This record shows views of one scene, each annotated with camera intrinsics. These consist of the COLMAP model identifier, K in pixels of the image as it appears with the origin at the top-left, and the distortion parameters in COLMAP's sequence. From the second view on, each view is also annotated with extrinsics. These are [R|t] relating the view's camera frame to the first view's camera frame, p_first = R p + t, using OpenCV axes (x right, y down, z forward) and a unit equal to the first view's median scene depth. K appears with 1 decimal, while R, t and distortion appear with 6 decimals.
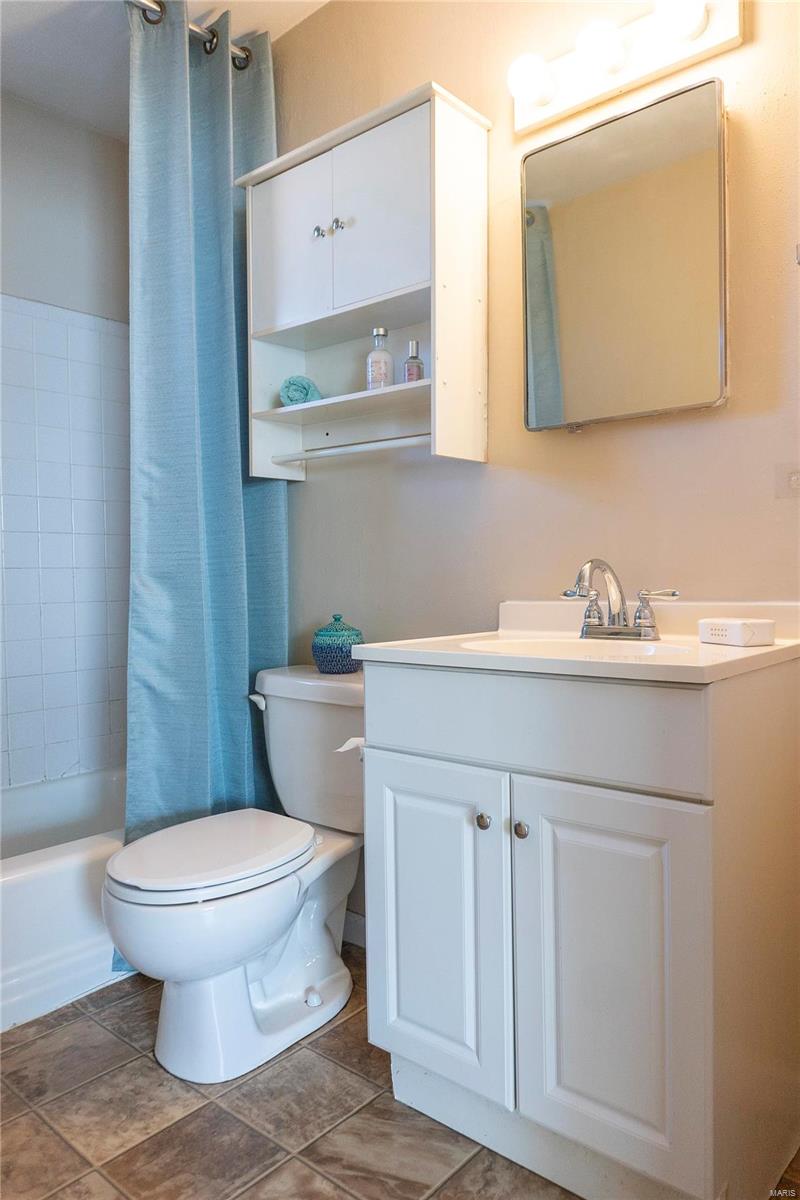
lens RADIAL K [[814.9, 0, 400.0], [0, 814.9, 600.0], [0, 0, 1]] dist [-0.021454, 0.000904]
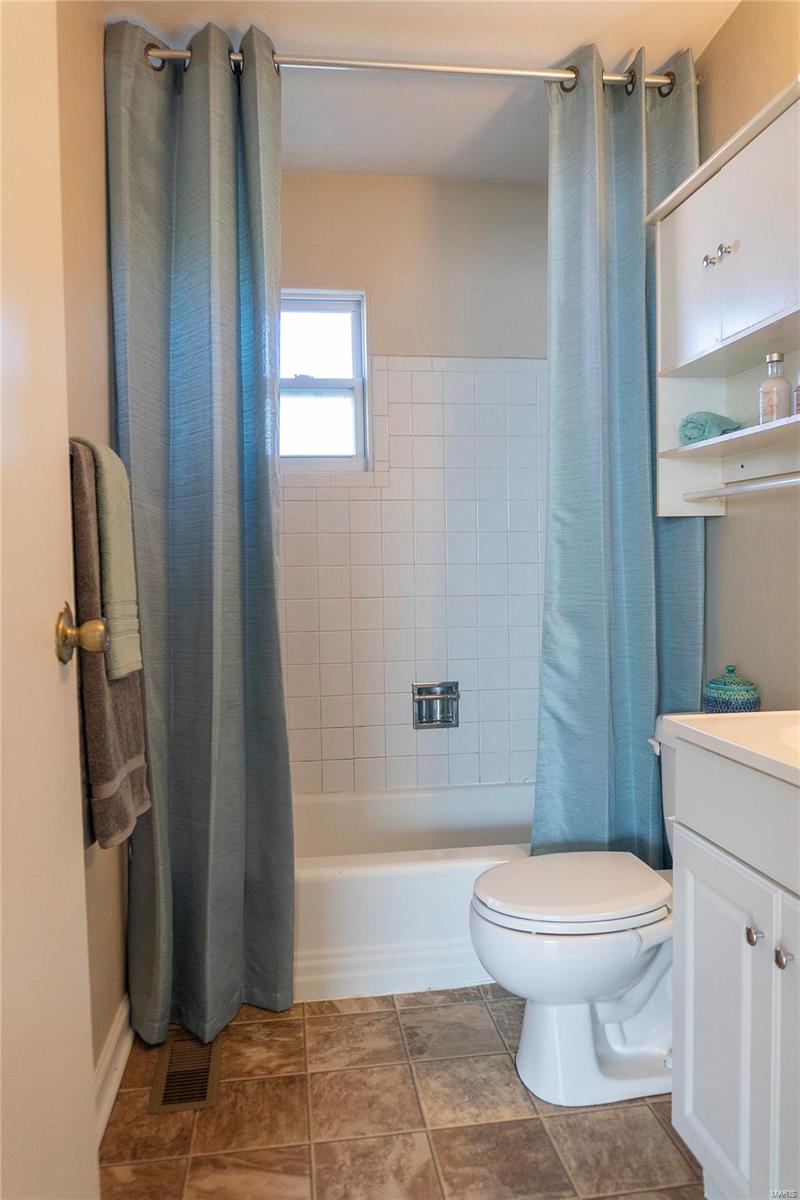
lens RADIAL K [[825.6, 0, 400.0], [0, 825.6, 600.0], [0, 0, 1]] dist [-0.020345, -0.007018]
pose [[0.758751, 0.025685, -0.650874, 0.304322], [-0.015262, 0.999649, 0.021657, -0.088855], [0.651202, -0.006498, 0.758876, 0.049171]]
